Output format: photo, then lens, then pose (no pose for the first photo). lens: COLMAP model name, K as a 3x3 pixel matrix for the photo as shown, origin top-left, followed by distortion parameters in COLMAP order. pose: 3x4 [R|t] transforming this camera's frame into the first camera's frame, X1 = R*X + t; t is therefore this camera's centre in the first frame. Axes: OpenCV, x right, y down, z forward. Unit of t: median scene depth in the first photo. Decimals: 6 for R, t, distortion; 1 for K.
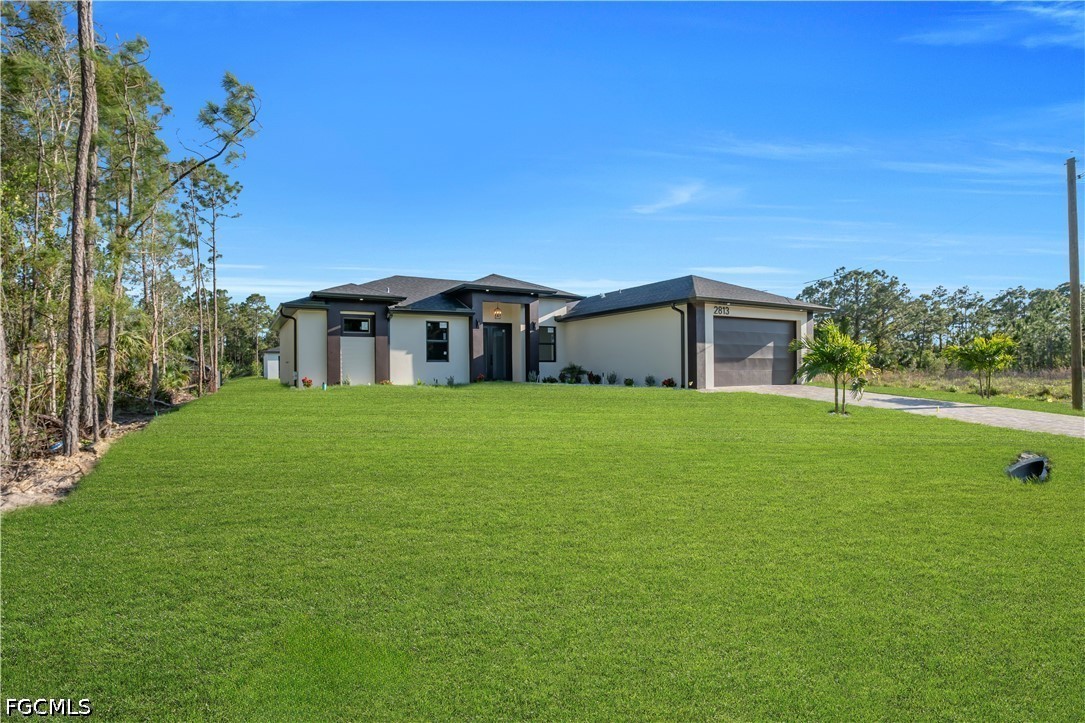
lens RADIAL K [[509.4, 0, 542.5], [0, 509.4, 361.5], [0, 0, 1]] dist [-0.029225, -0.000230]
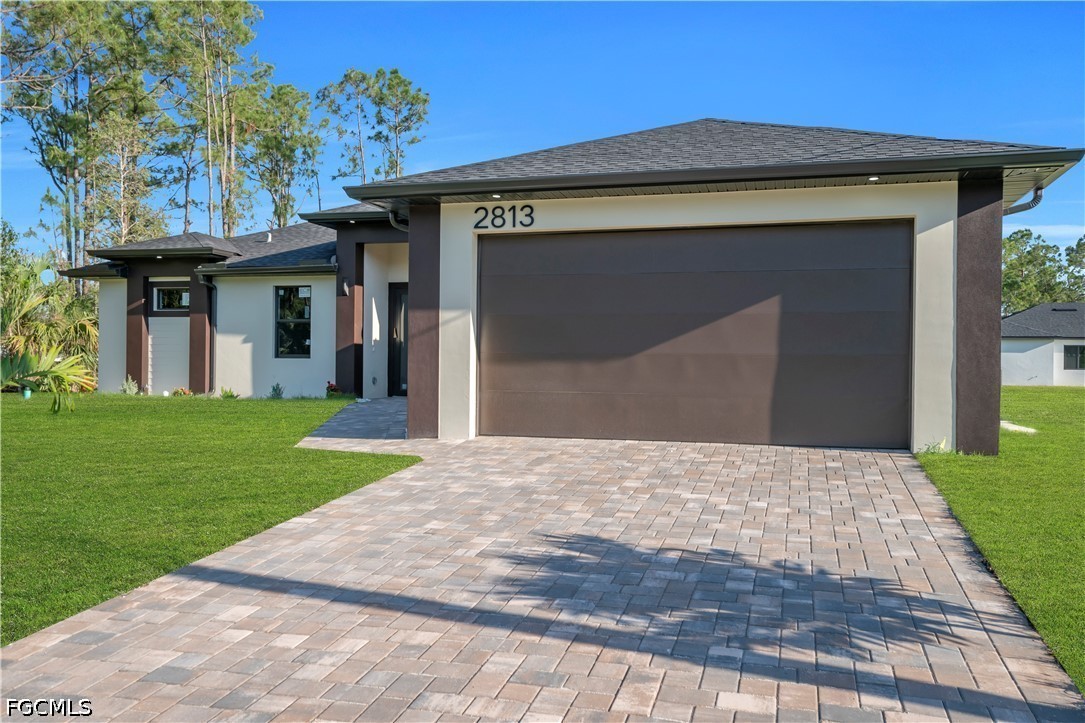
lens RADIAL K [[882.4, 0, 535.7], [0, 882.4, 353.8], [0, 0, 1]] dist [0.054919, -0.001173]
pose [[0.695362, 0.006407, -0.718632, 0.668520], [-0.006260, 0.999976, 0.002858, -0.008315], [0.718633, 0.002511, 0.695385, 0.502229]]
